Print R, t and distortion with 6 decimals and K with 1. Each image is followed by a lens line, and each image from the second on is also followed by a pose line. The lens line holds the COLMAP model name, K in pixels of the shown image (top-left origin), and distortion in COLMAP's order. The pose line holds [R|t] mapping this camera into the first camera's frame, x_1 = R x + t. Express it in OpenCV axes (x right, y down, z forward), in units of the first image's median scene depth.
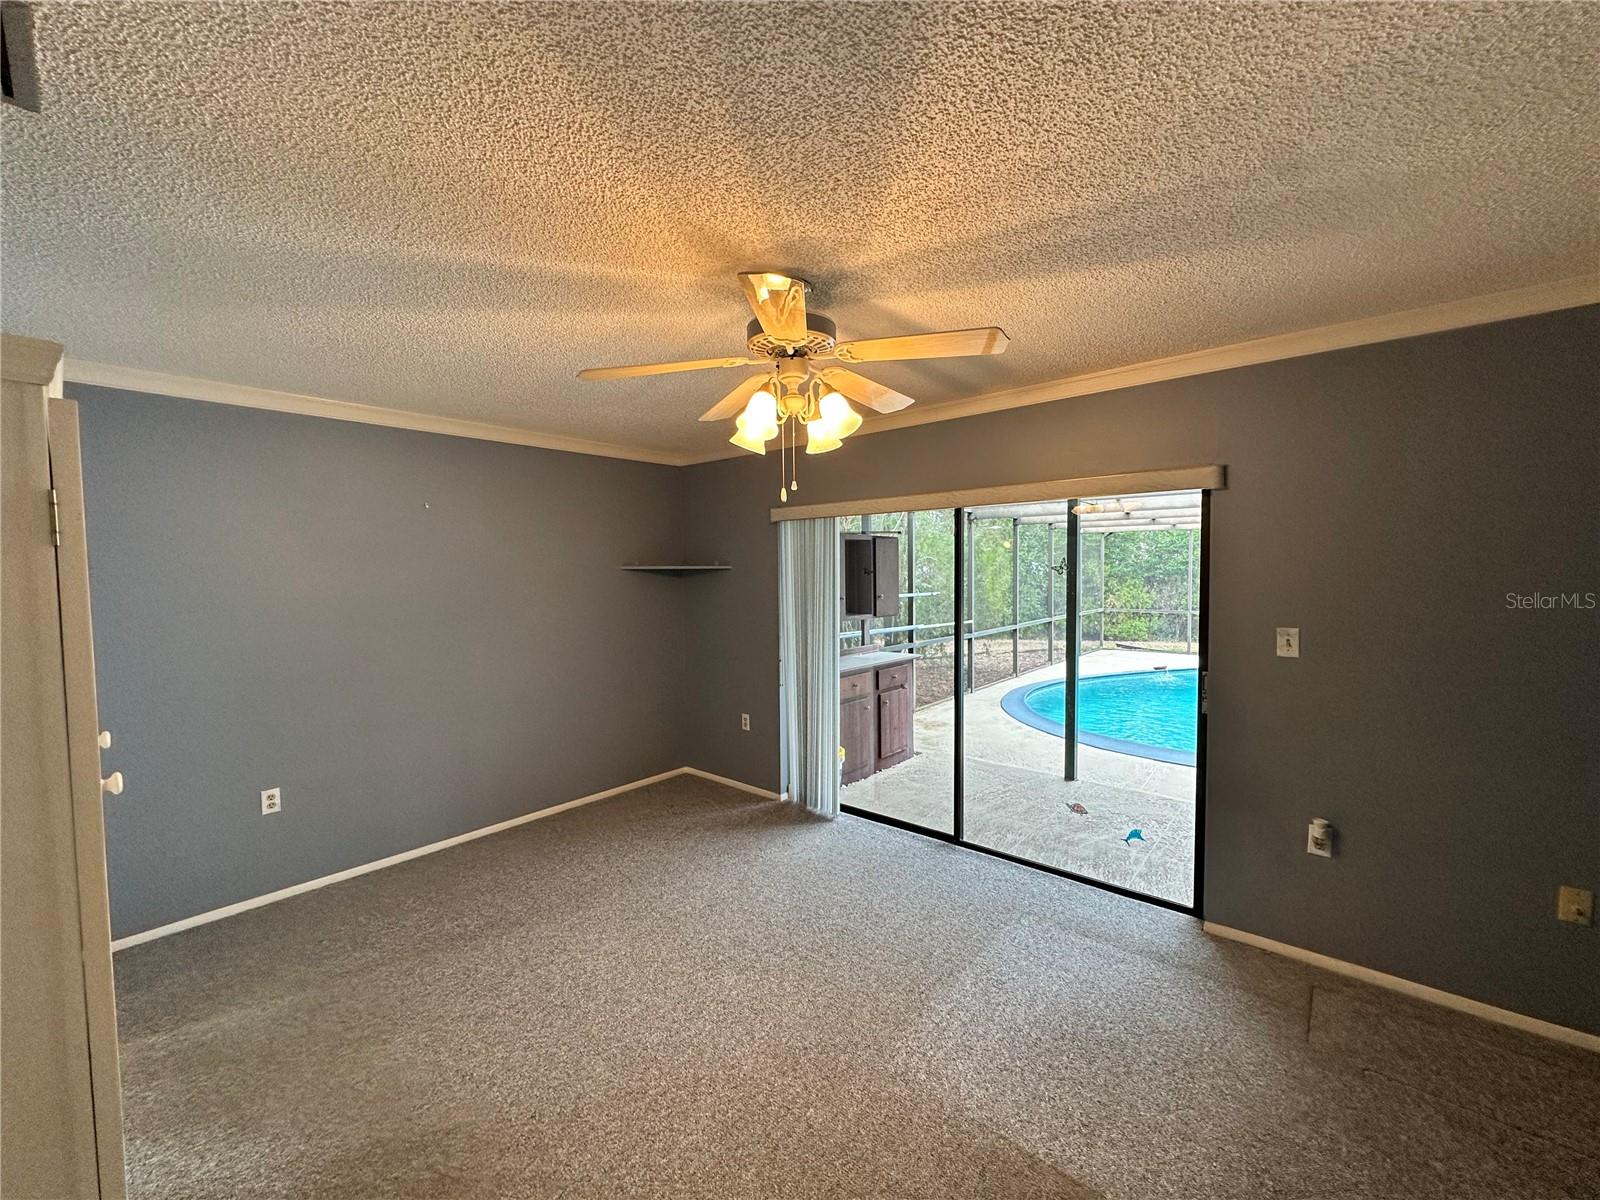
lens RADIAL K [[637.6, 0, 800.2], [0, 637.6, 597.0], [0, 0, 1]] dist [-0.003152, 0.000469]
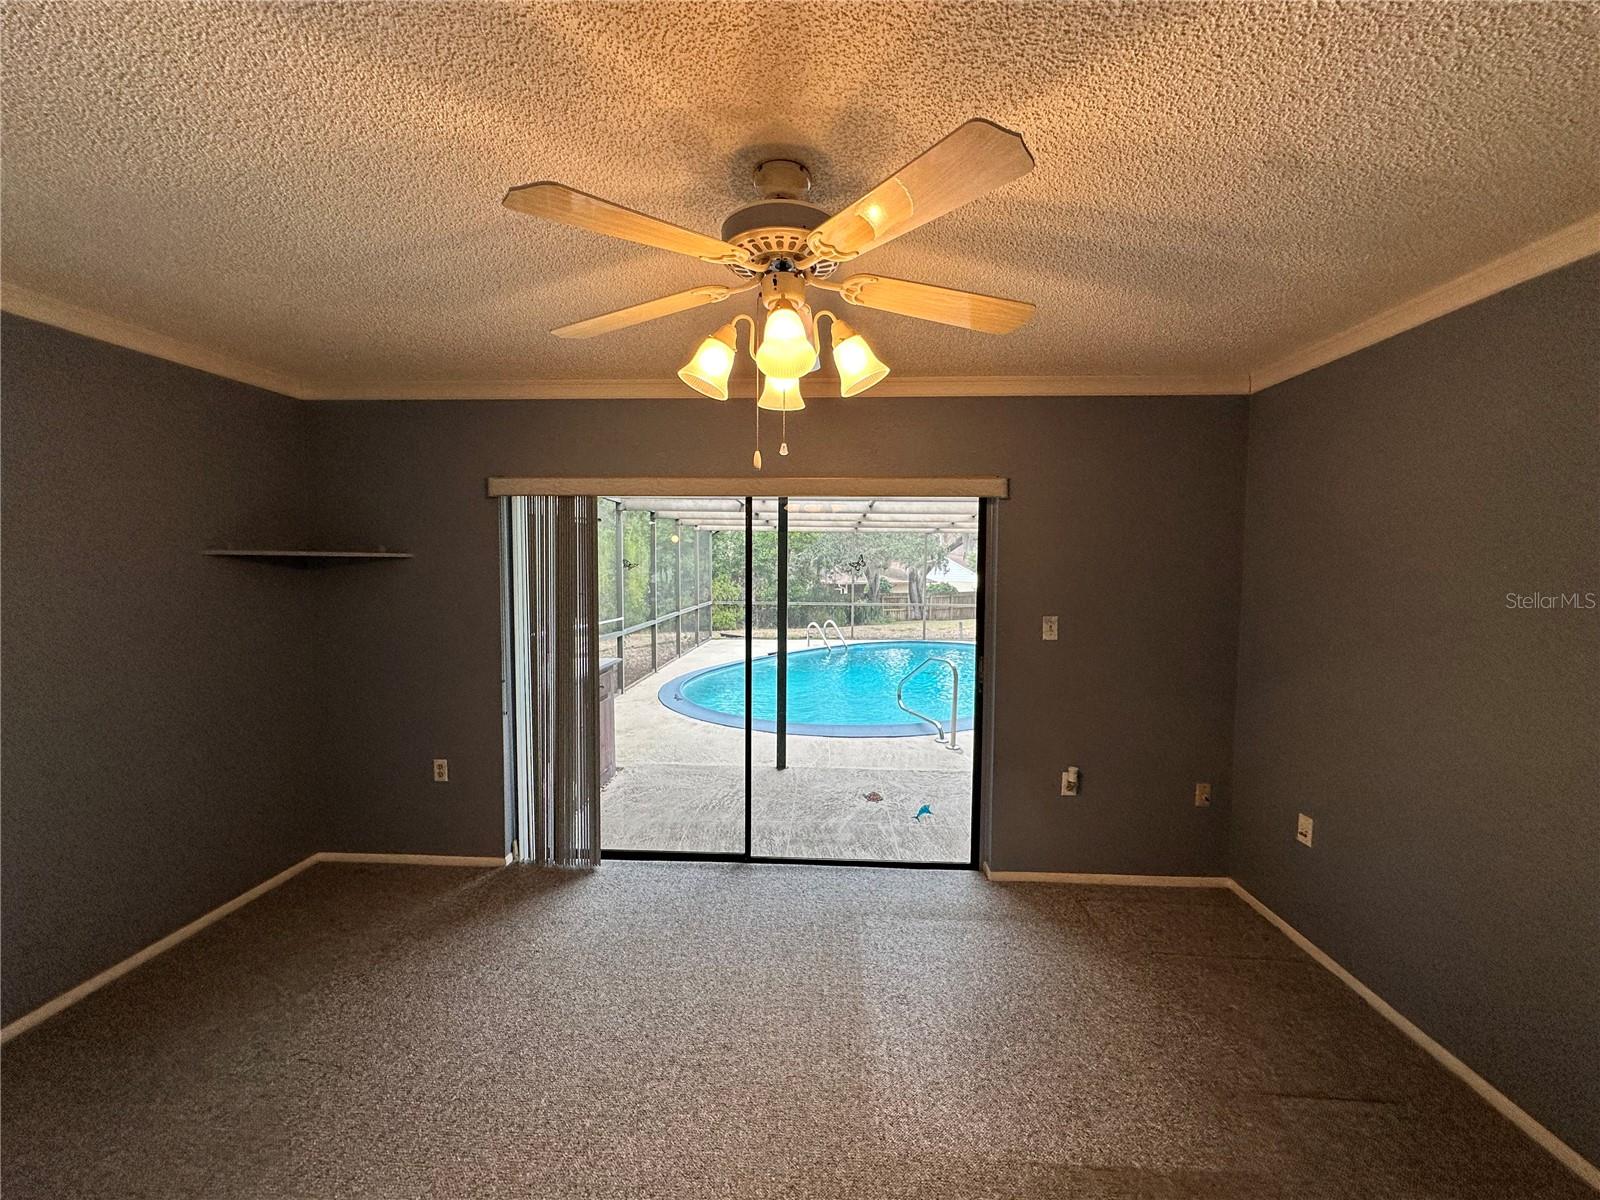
lens RADIAL K [[637.6, 0, 798.3], [0, 637.6, 597.2], [0, 0, 1]] dist [-0.003152, 0.000469]
pose [[0.788142, -0.016086, 0.615283, -0.245944], [0.009958, 0.999861, 0.013385, -0.006542], [-0.615412, -0.004422, 0.788193, 0.217878]]
